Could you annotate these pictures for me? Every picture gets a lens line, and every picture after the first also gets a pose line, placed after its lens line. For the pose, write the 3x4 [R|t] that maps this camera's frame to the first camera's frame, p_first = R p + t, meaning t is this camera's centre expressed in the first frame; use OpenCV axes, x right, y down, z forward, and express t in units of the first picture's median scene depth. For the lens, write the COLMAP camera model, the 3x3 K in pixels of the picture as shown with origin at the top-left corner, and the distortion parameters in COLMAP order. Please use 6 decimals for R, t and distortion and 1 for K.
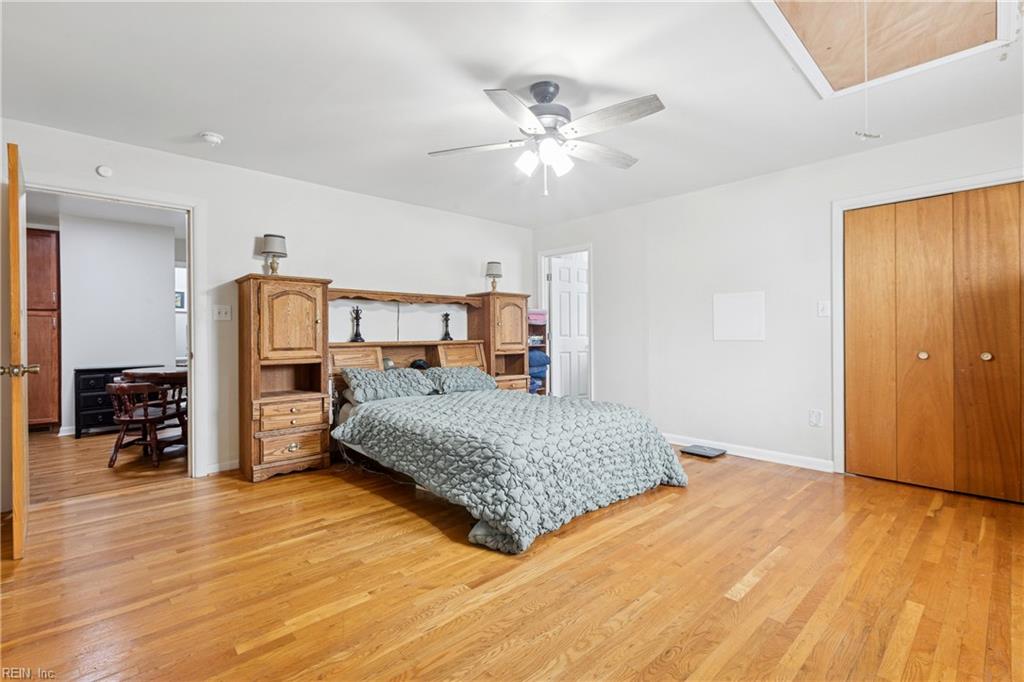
lens RADIAL K [[460.3, 0, 487.0], [0, 460.3, 337.0], [0, 0, 1]] dist [0.000410, -0.000864]
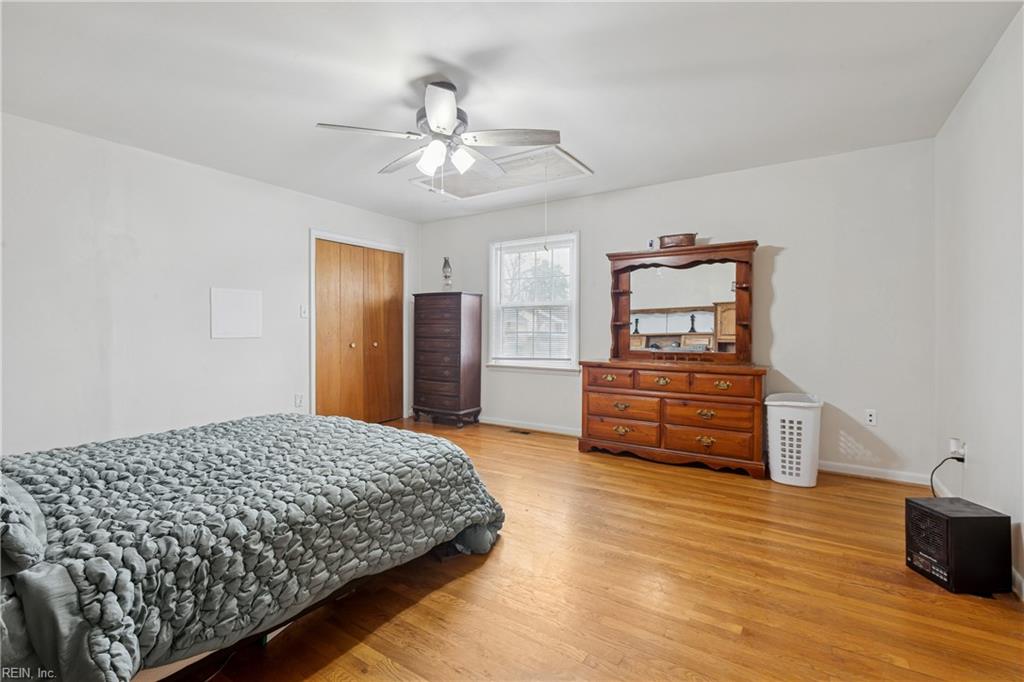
lens RADIAL K [[460.3, 0, 514.3], [0, 460.3, 331.1], [0, 0, 1]] dist [0.000410, -0.000864]
pose [[-0.262753, 0.003758, 0.964856, -0.733399], [0.010908, 0.999940, -0.000925, -0.000960], [-0.964801, 0.010282, -0.262779, 0.915422]]
